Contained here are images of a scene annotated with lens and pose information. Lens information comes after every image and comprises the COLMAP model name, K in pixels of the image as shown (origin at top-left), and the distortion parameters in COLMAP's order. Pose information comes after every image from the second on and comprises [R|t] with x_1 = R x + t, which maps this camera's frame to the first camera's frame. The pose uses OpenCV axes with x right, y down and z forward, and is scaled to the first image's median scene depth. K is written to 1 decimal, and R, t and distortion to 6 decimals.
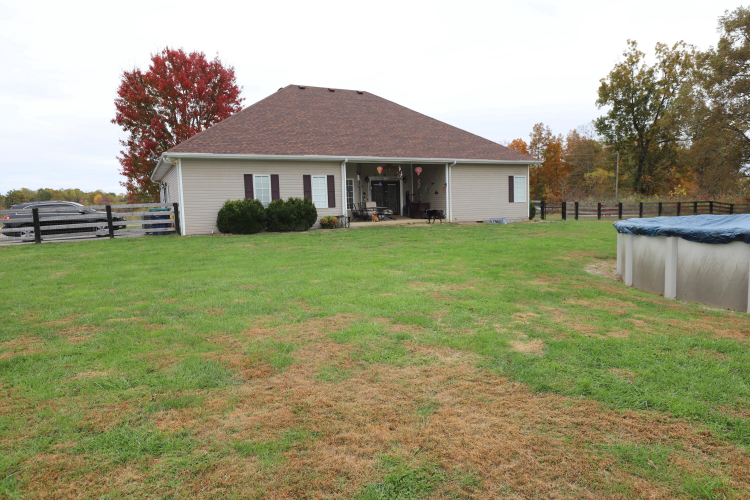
lens RADIAL K [[494.6, 0, 375.0], [0, 494.6, 250.0], [0, 0, 1]] dist [0.027788, -0.000429]
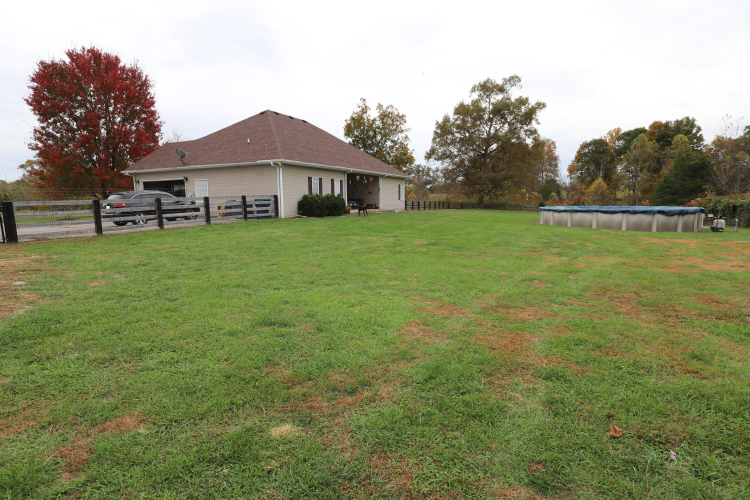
lens RADIAL K [[392.3, 0, 375.0], [0, 392.3, 250.0], [0, 0, 1]] dist [-0.000867, -0.000049]
pose [[0.804647, -0.053207, 0.591365, -0.719310], [0.036472, 0.998525, 0.040215, 0.021464], [-0.592632, -0.010791, 0.805401, -0.046168]]
